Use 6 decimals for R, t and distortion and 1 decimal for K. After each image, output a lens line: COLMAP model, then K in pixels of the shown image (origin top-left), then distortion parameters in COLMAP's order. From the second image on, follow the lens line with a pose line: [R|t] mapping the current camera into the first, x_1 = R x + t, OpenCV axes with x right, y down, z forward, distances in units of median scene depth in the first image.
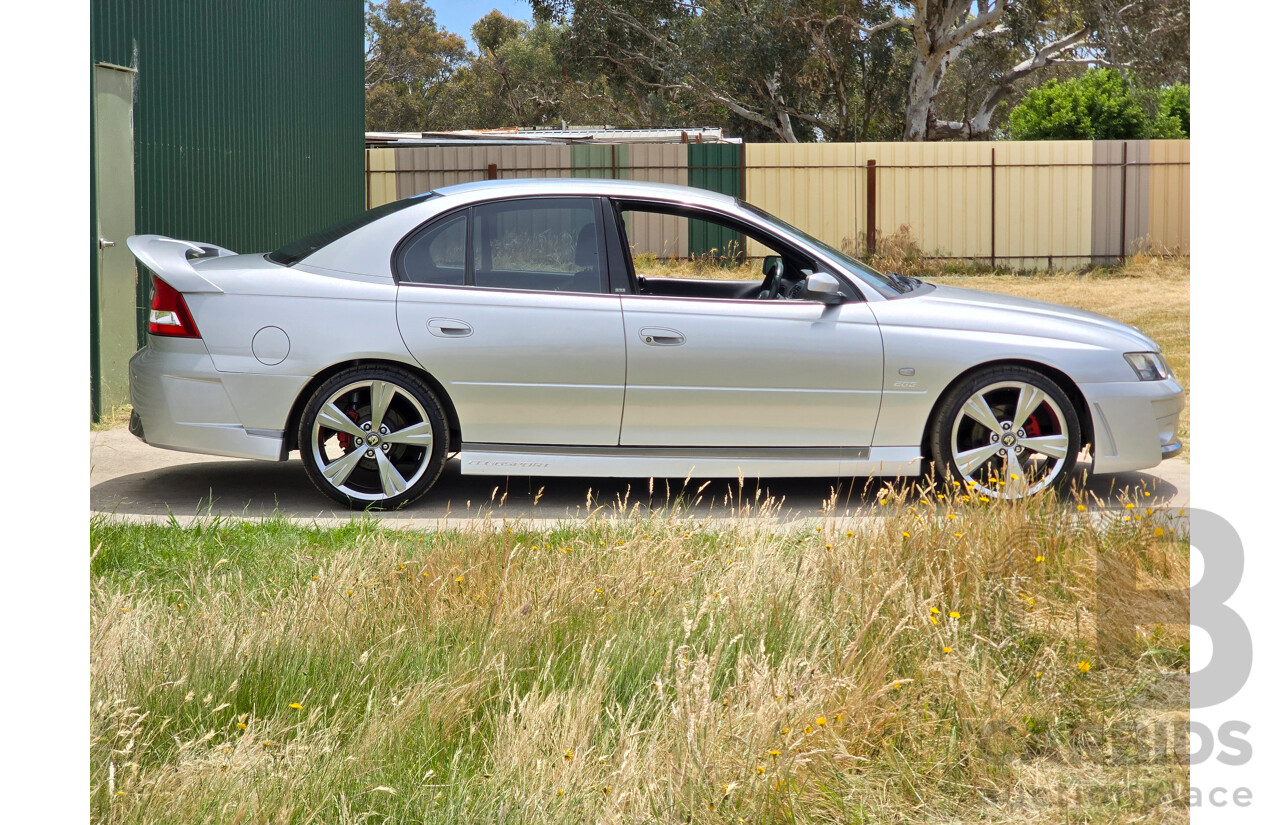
lens RADIAL K [[1968.1, 0, 642.5], [0, 1968.1, 423.3], [0, 0, 1]] dist [-0.022000, 0.000000]
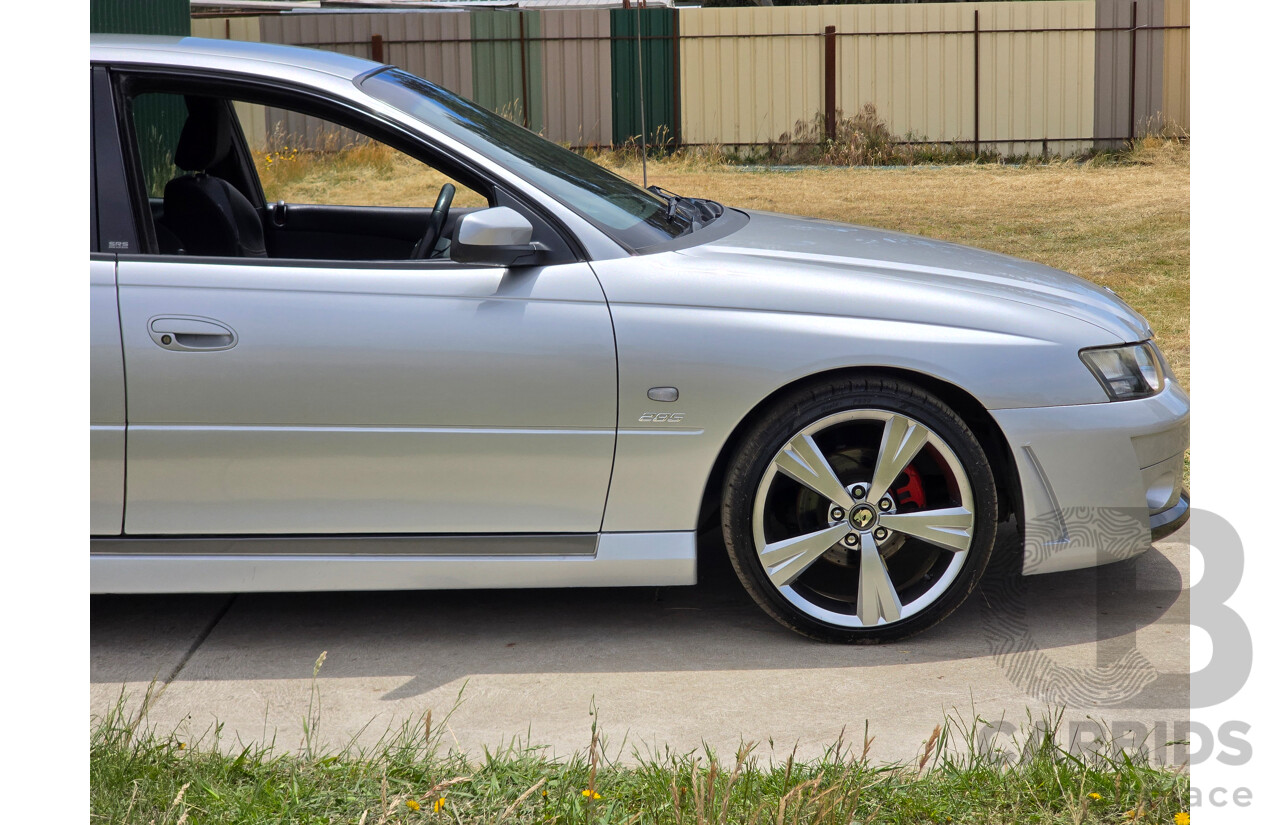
lens RADIAL K [[1968.1, 0, 645.1], [0, 1968.1, 415.4], [0, 0, 1]] dist [-0.022000, 0.000000]
pose [[0.999929, -0.007895, -0.008942, 0.132458], [0.008387, 0.998373, 0.056392, -0.049617], [0.008483, -0.056463, 0.998369, 0.469906]]
